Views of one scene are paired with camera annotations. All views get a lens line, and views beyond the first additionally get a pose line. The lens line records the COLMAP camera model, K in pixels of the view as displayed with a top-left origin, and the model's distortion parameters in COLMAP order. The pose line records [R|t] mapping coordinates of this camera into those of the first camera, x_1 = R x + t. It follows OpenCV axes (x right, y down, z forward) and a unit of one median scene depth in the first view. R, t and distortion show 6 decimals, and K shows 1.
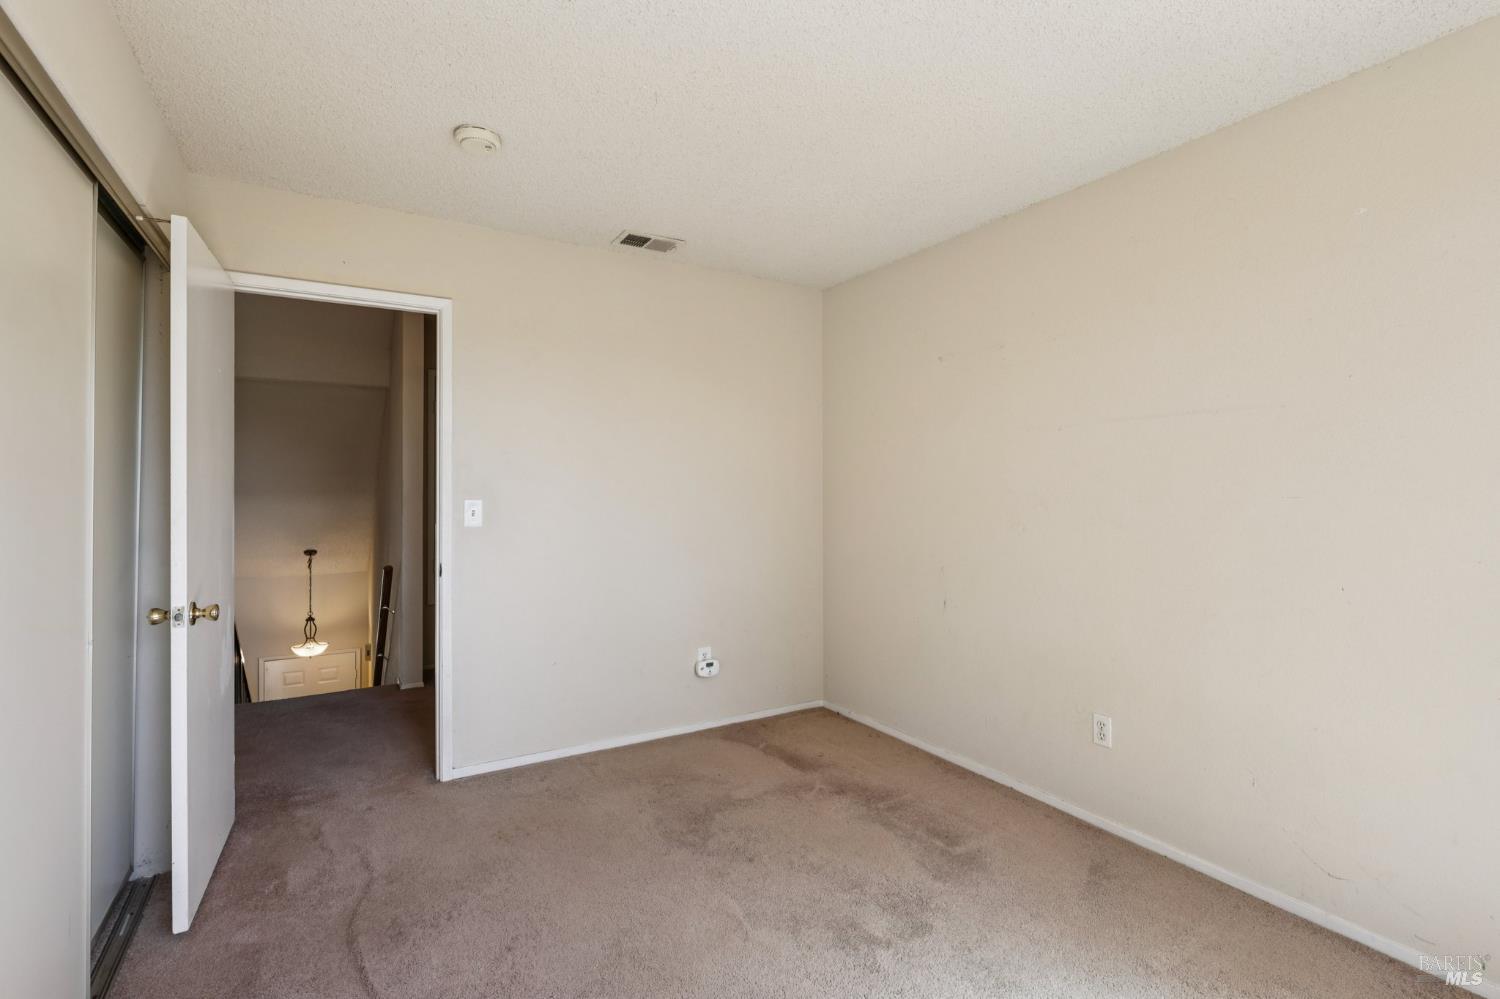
lens RADIAL K [[696.7, 0, 753.9], [0, 696.7, 491.5], [0, 0, 1]] dist [-0.000597, -0.000742]
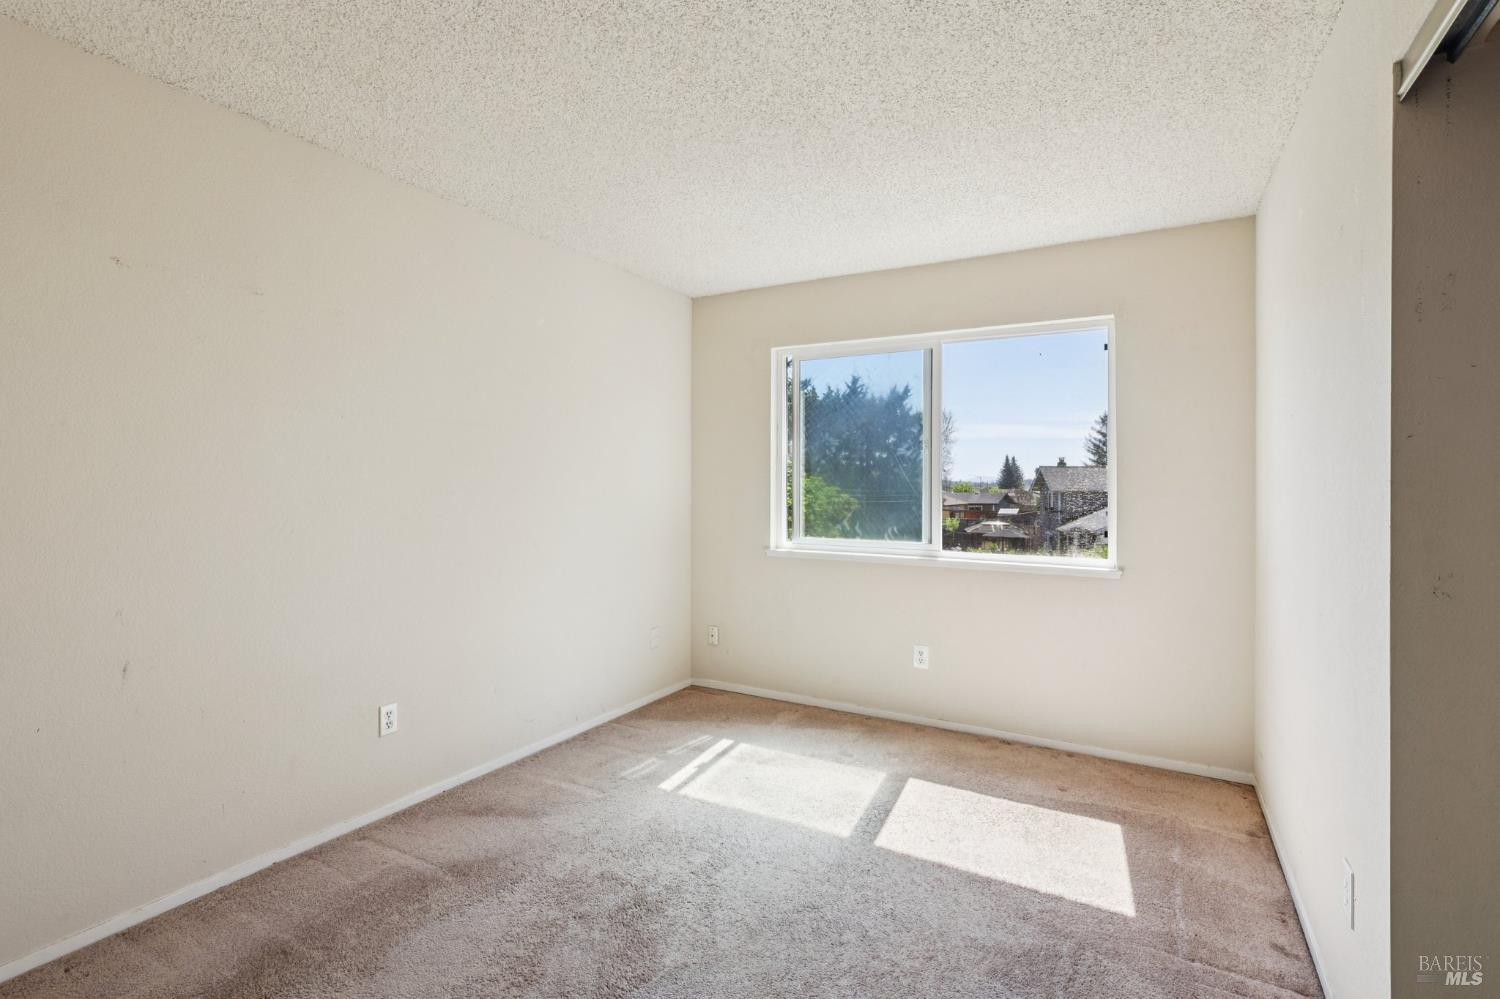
lens RADIAL K [[696.7, 0, 754.4], [0, 696.7, 496.8], [0, 0, 1]] dist [-0.000597, -0.000742]
pose [[-0.493545, -0.016010, 0.869573, -0.780538], [0.003839, 0.999781, 0.020587, -0.001450], [-0.869712, 0.013499, -0.493376, 1.251951]]
